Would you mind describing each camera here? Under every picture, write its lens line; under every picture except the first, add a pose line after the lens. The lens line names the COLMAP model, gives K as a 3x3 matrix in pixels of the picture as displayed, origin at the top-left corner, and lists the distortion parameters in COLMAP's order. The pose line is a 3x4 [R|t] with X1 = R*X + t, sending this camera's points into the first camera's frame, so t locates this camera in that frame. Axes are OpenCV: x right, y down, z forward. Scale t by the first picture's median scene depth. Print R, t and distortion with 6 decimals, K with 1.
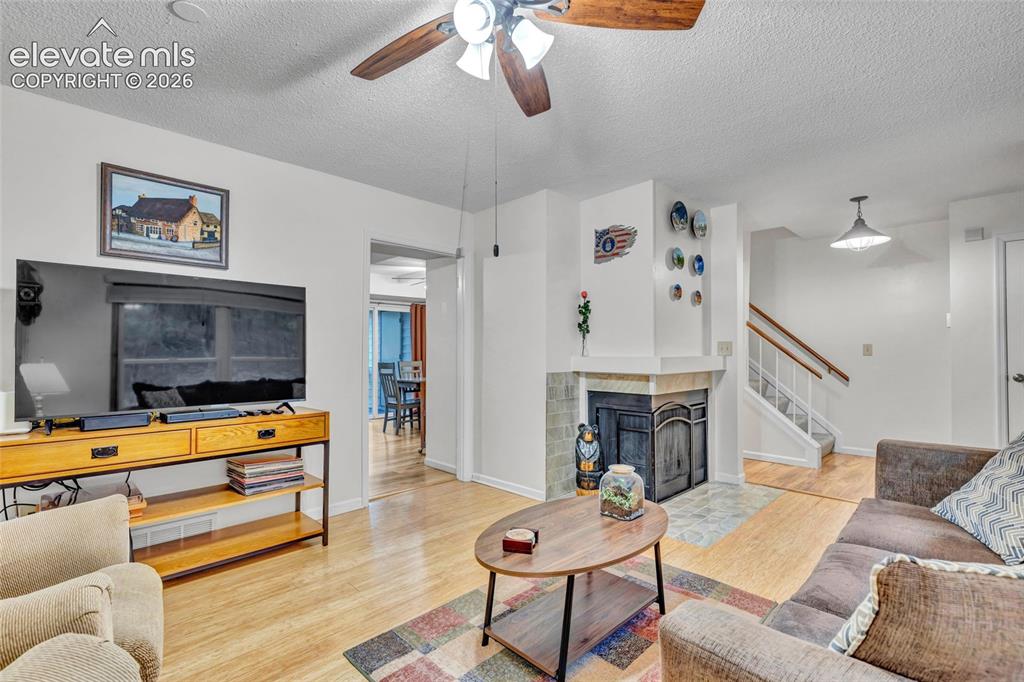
lens RADIAL K [[465.8, 0, 515.2], [0, 465.8, 345.3], [0, 0, 1]] dist [0.004312, -0.000802]
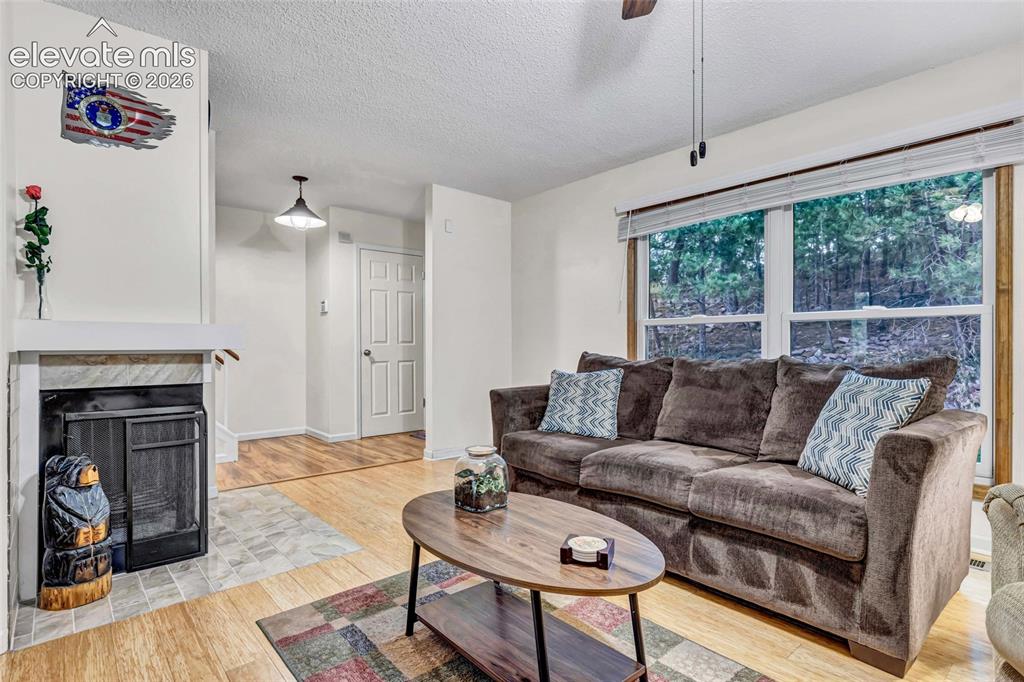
lens RADIAL K [[508.9, 0, 512.3], [0, 508.9, 341.4], [0, 0, 1]] dist [-0.006168, 0.000665]
pose [[0.079530, 0.008393, 0.996797, -0.340637], [-0.010829, 0.999913, -0.007555, 0.044761], [-0.996774, -0.010193, 0.079614, 0.472473]]
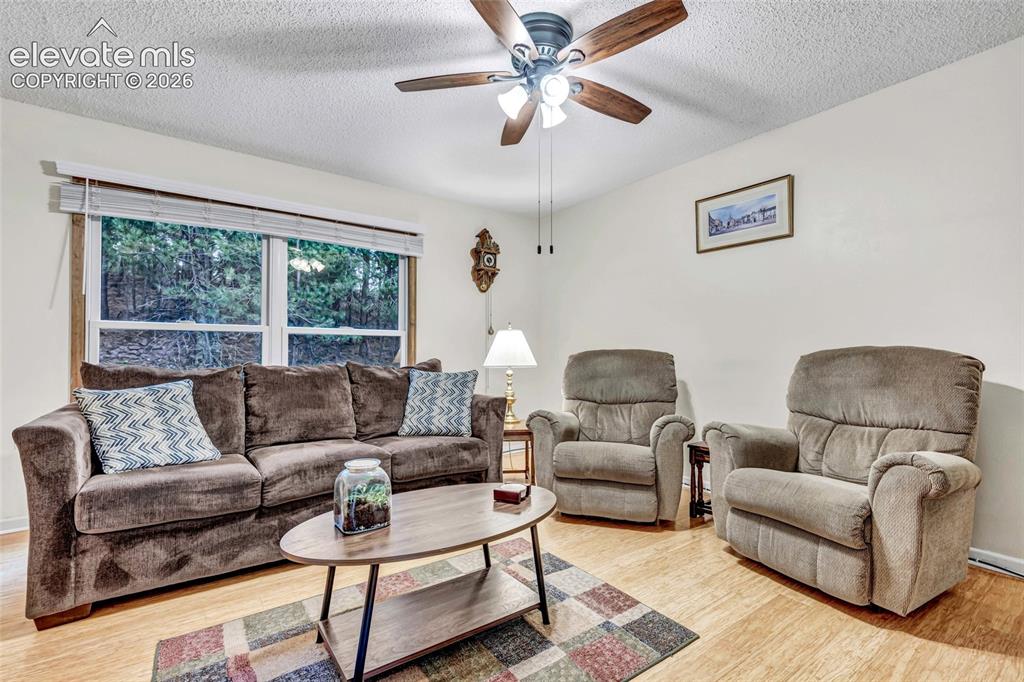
lens RADIAL K [[433.5, 0, 528.0], [0, 433.5, 349.2], [0, 0, 1]] dist [-0.000498, 0.000178]
pose [[-0.984507, 0.002683, 0.175324, -0.084363], [-0.001291, 0.999745, -0.022552, 0.050707], [-0.175340, -0.022429, -0.984252, 0.869900]]
